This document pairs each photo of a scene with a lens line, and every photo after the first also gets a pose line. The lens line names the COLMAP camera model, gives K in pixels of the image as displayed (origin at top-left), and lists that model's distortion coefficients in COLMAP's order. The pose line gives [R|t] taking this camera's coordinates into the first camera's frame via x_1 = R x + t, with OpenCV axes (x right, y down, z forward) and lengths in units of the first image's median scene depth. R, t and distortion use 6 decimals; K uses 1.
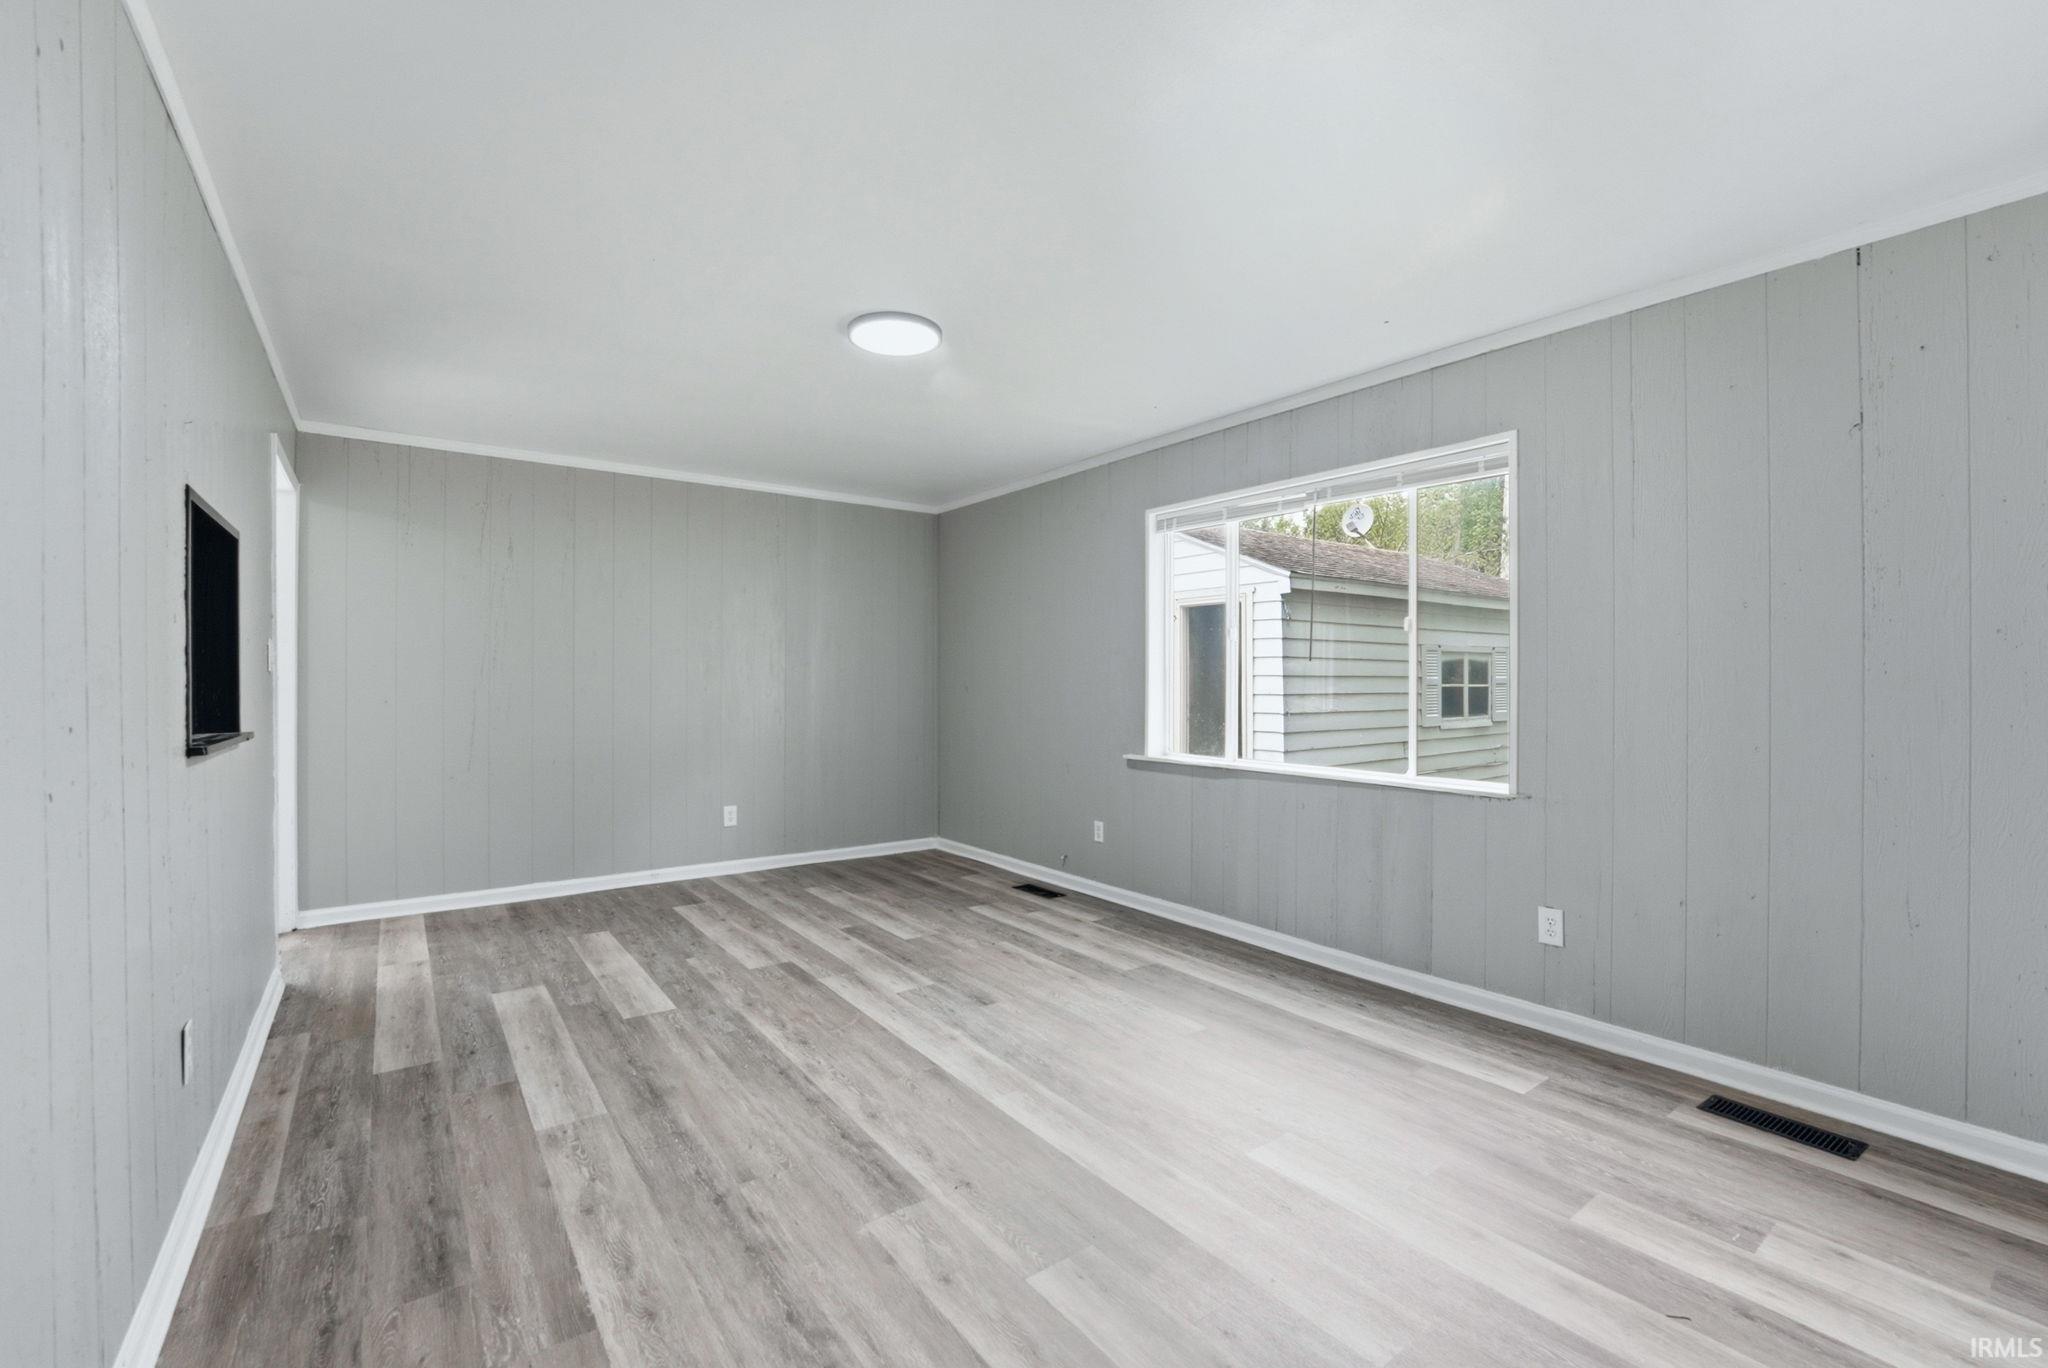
lens RADIAL K [[866.7, 0, 1033.0], [0, 866.7, 682.5], [0, 0, 1]] dist [-0.009552, -0.000301]
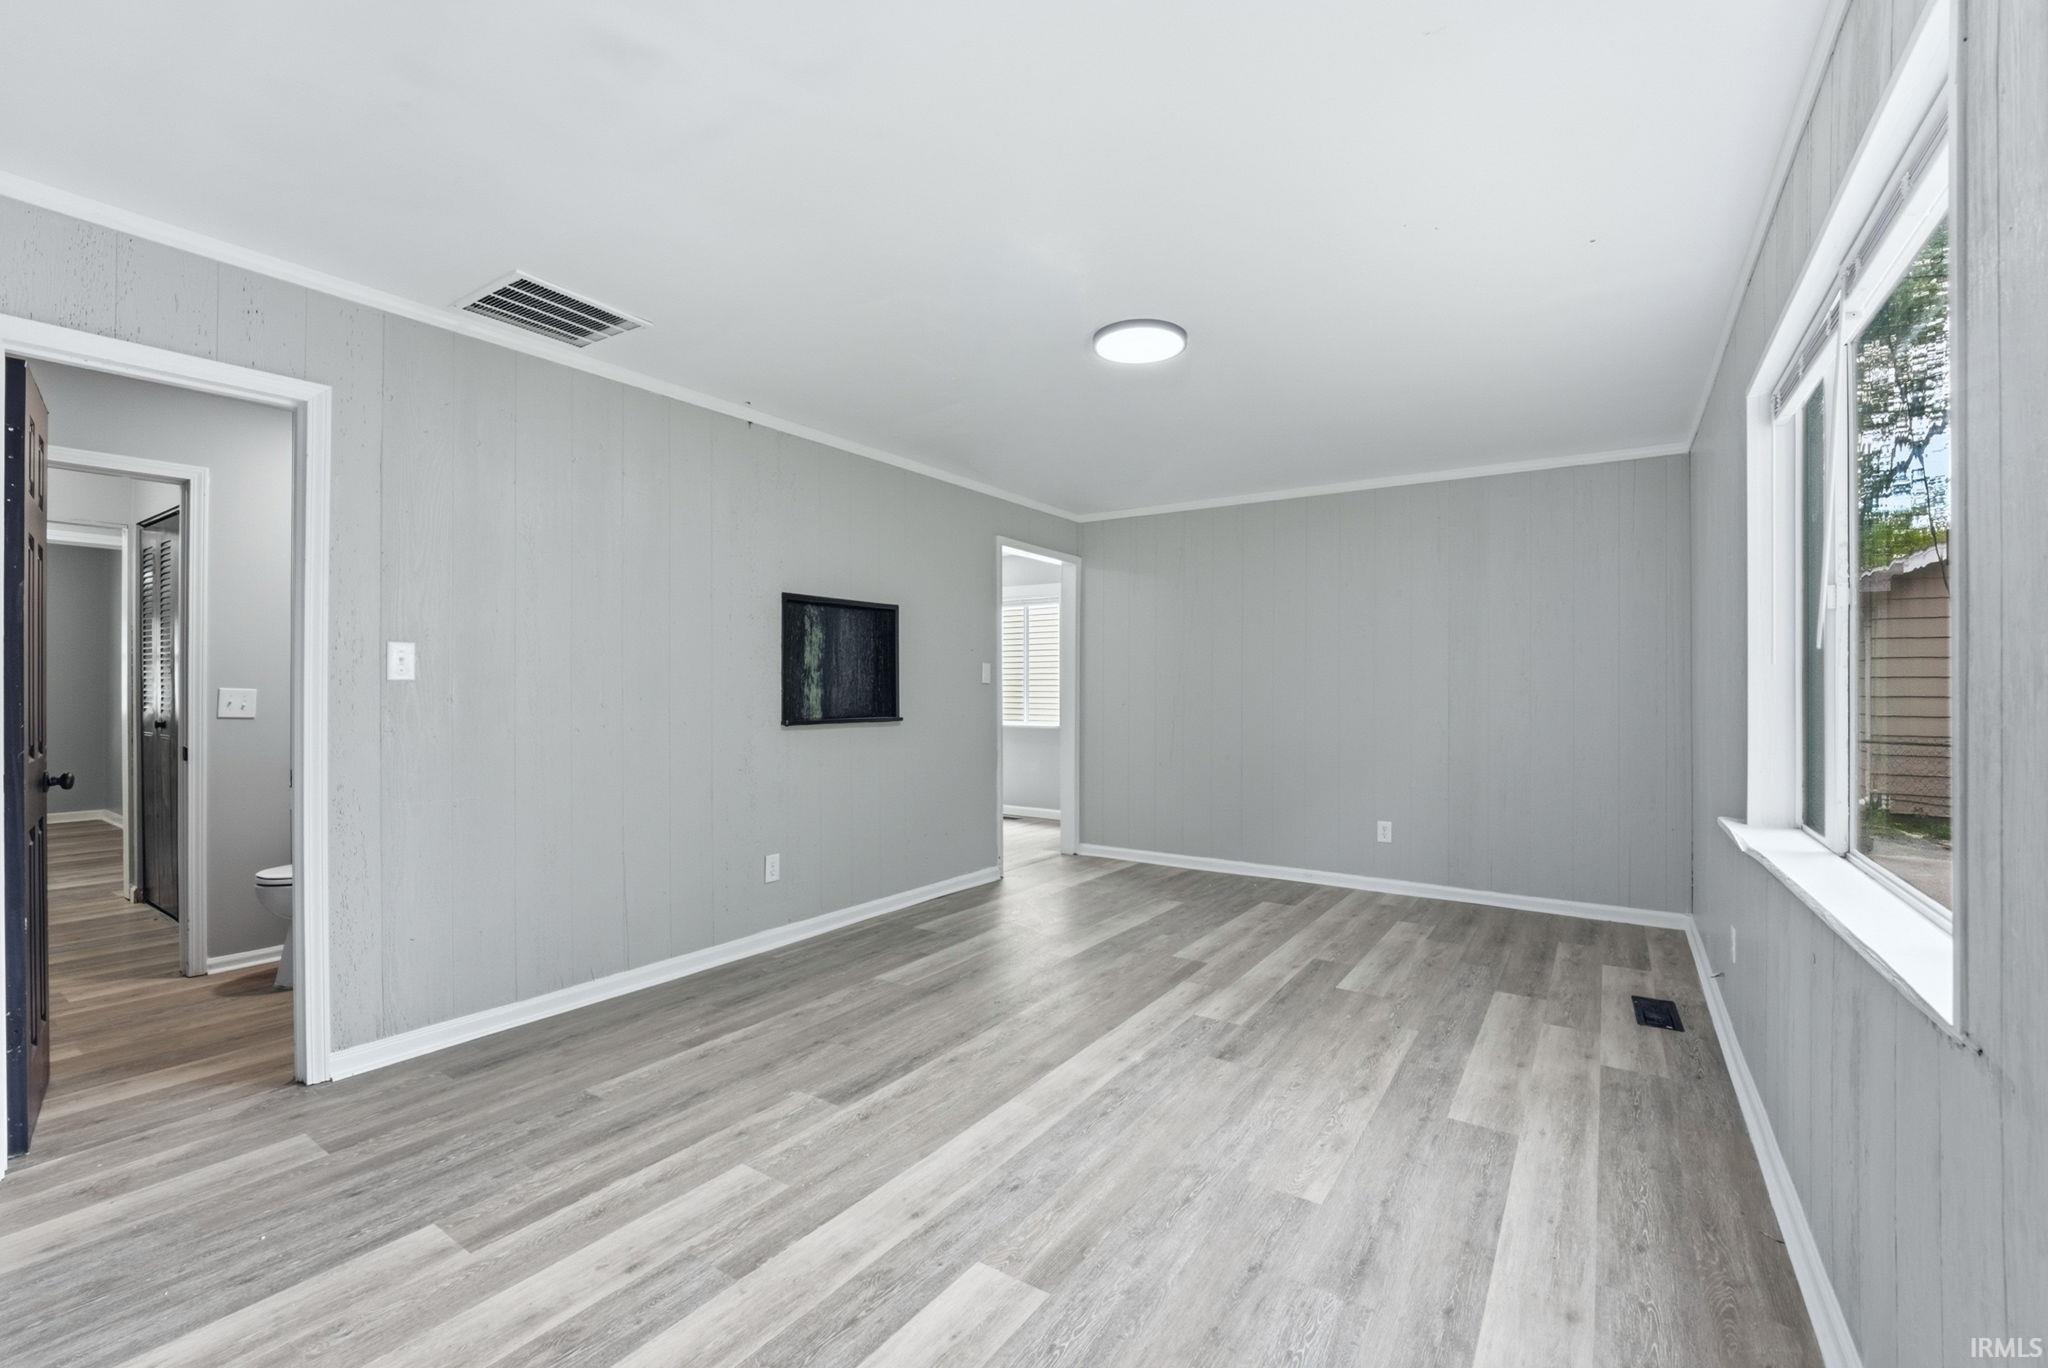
lens RADIAL K [[866.7, 0, 1037.9], [0, 866.7, 691.1], [0, 0, 1]] dist [-0.009552, -0.000301]
pose [[0.340889, 0.001362, -0.940102, 0.672421], [-0.002622, 0.999996, 0.000498, -0.002970], [0.940100, 0.002295, 0.340892, 0.491680]]
